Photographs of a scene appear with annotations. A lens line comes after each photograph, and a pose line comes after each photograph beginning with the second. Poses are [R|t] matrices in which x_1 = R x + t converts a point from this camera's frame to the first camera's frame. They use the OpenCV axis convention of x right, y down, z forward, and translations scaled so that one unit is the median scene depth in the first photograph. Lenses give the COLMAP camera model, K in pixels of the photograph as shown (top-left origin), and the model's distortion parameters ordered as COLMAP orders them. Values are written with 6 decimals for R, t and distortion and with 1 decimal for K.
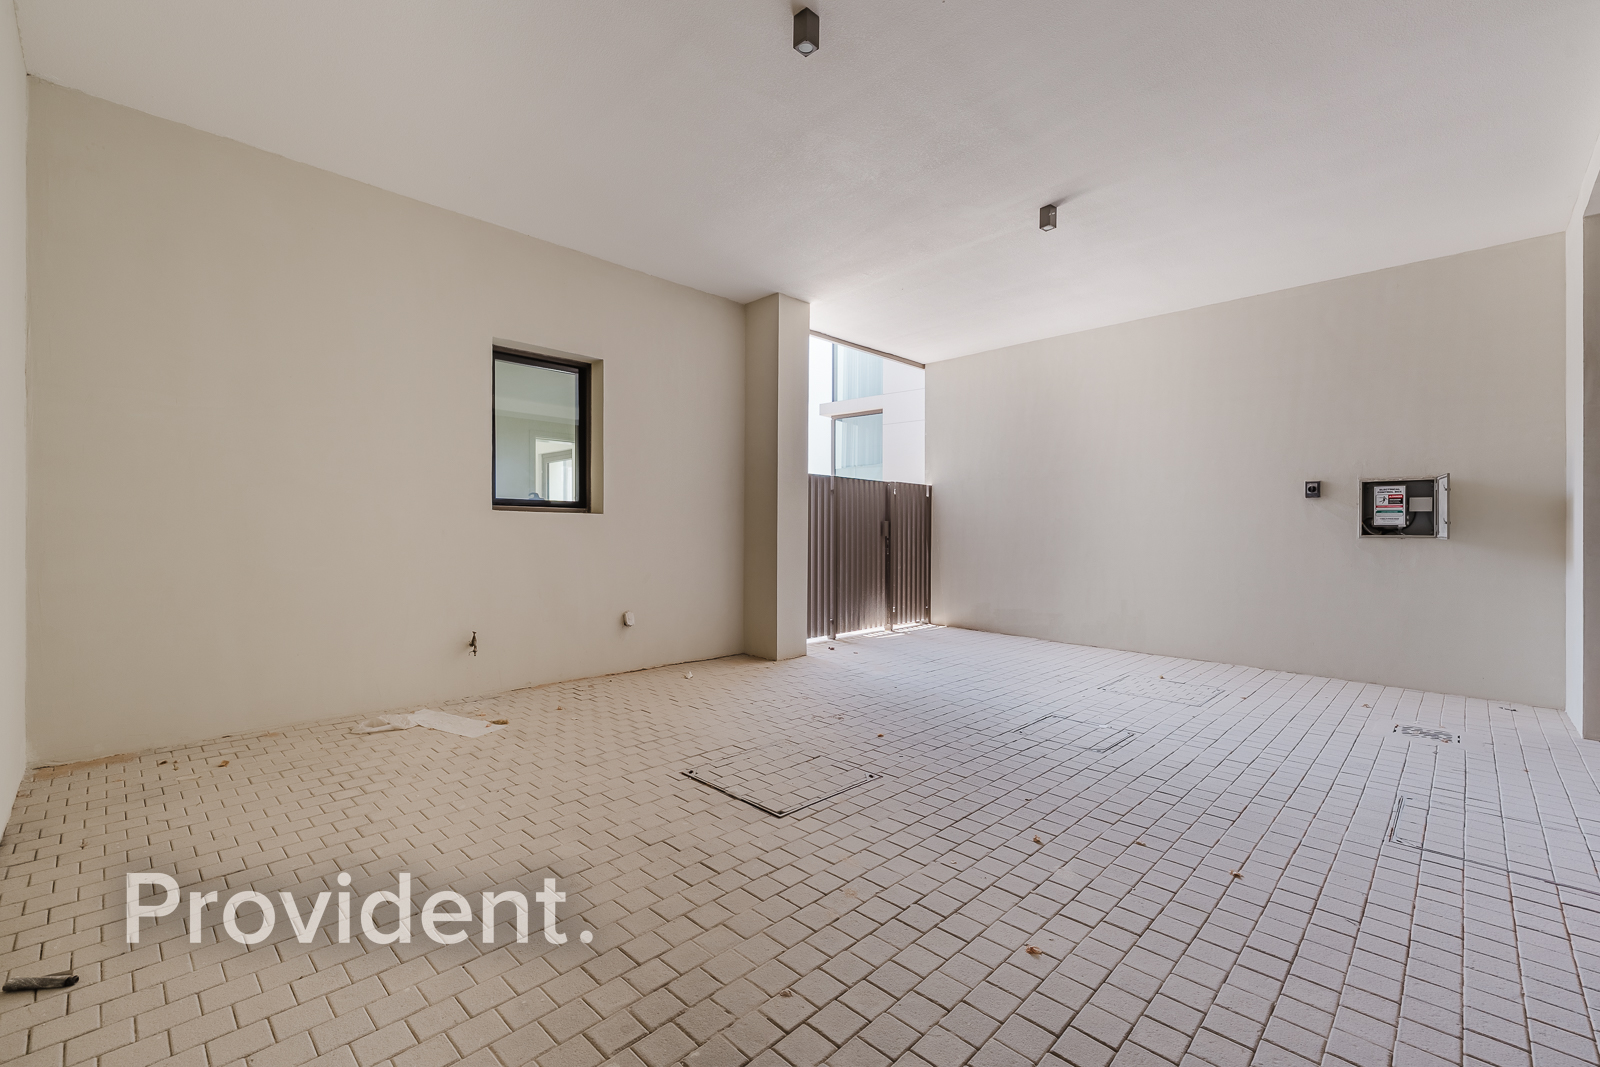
lens RADIAL K [[675.9, 0, 798.2], [0, 675.9, 533.7], [0, 0, 1]] dist [0.000167, 0.000022]
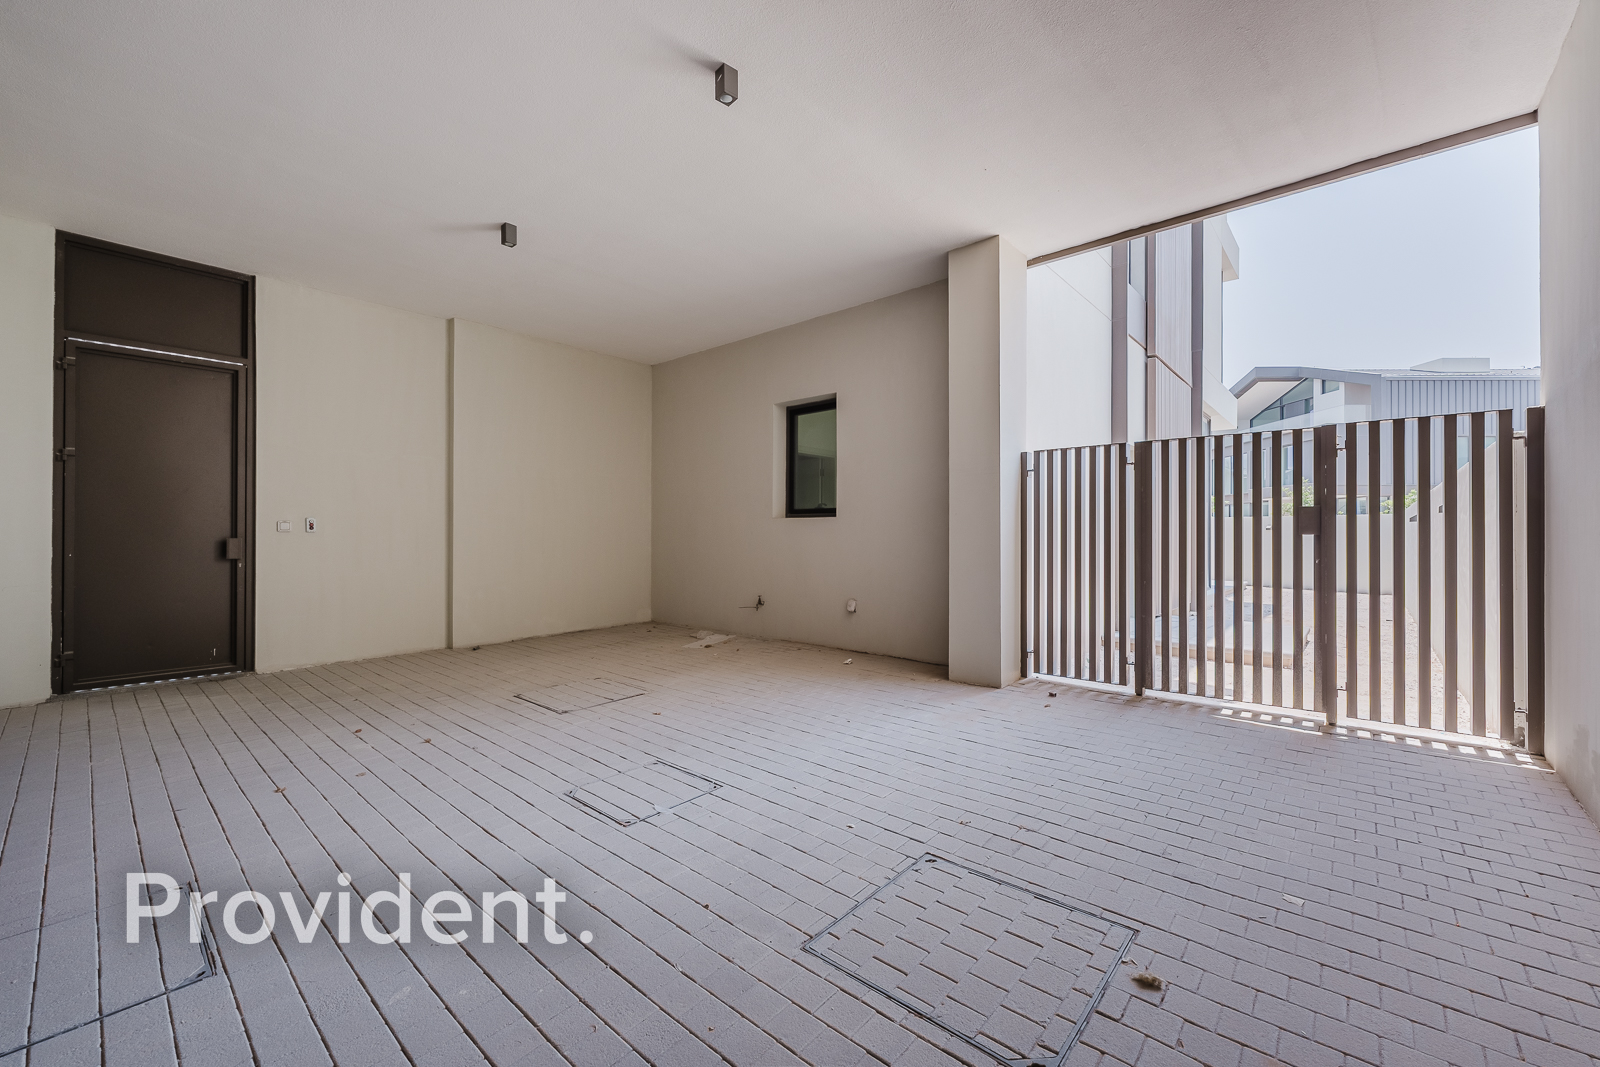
lens RADIAL K [[632.3, 0, 796.6], [0, 632.3, 528.6], [0, 0, 1]] dist [-0.002607, -0.000126]
pose [[0.055825, -0.014161, -0.998340, 1.143887], [-0.001950, 0.999896, -0.014292, 0.010690], [0.998439, 0.002744, 0.055791, 1.142661]]
